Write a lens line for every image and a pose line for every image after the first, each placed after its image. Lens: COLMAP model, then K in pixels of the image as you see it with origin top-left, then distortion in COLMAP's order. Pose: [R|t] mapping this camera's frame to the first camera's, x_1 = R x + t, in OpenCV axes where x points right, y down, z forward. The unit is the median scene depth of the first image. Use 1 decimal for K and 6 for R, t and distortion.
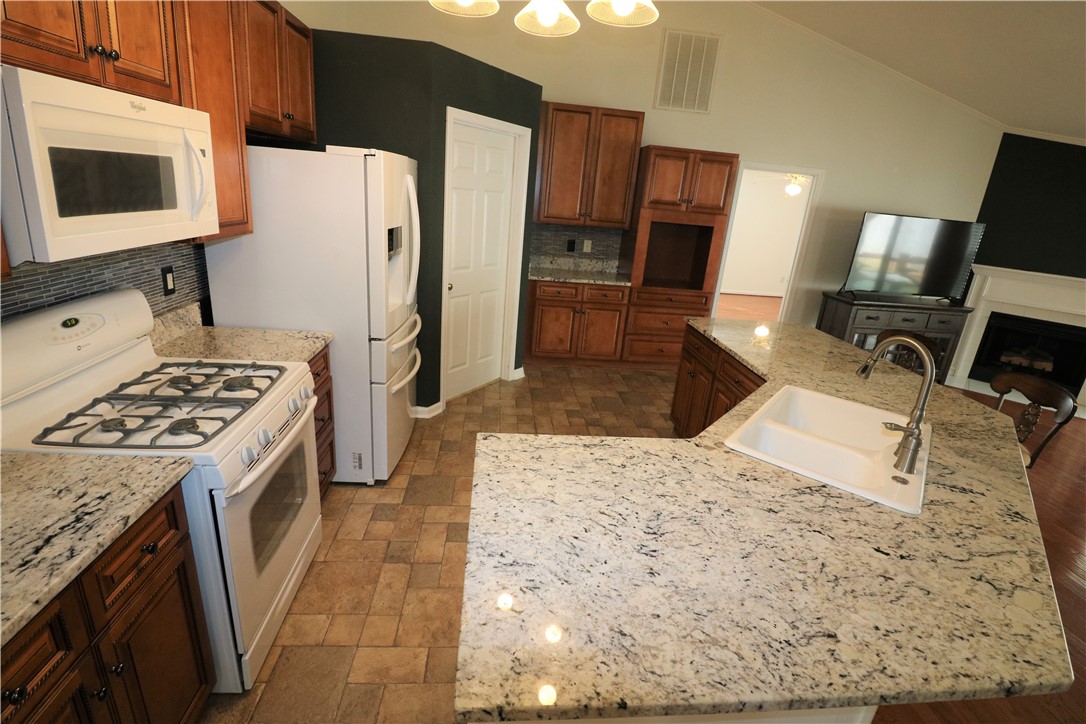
lens RADIAL K [[506.9, 0, 543.0], [0, 506.9, 362.0], [0, 0, 1]] dist [-0.001117, -0.000308]
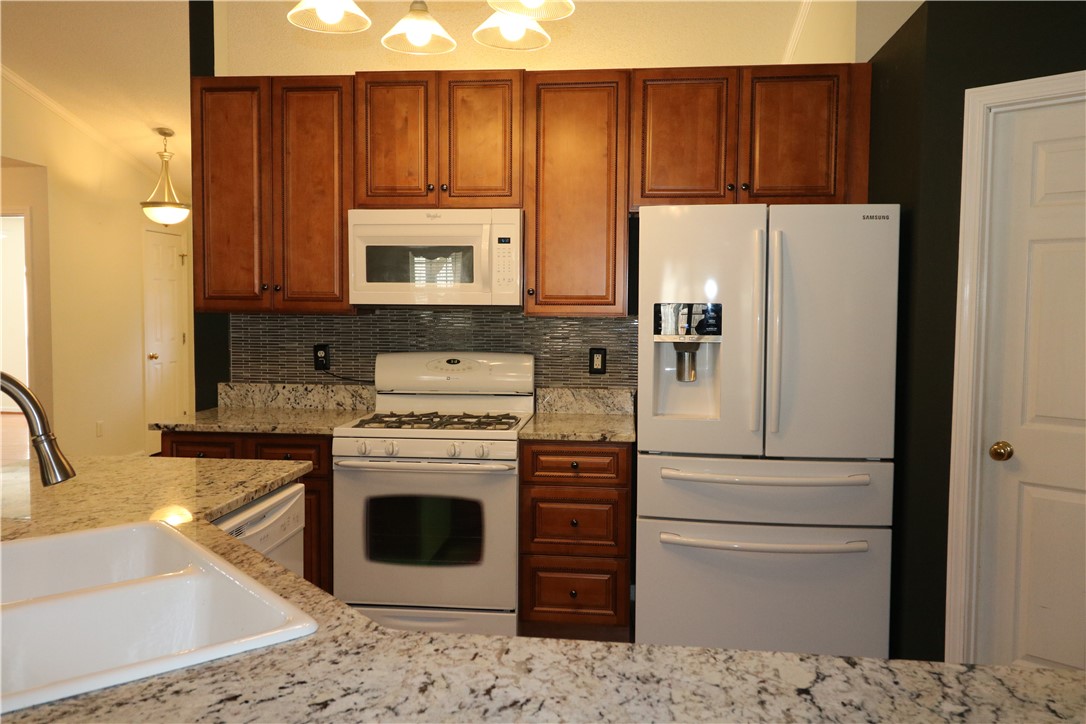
lens RADIAL K [[862.5, 0, 543.0], [0, 862.5, 362.0], [0, 0, 1]] dist [0.000201, 0.000695]
pose [[-0.202166, -0.023519, -0.979069, 1.088054], [-0.339391, 0.939444, 0.047513, -0.209098], [0.918663, 0.341893, -0.197905, 1.275575]]
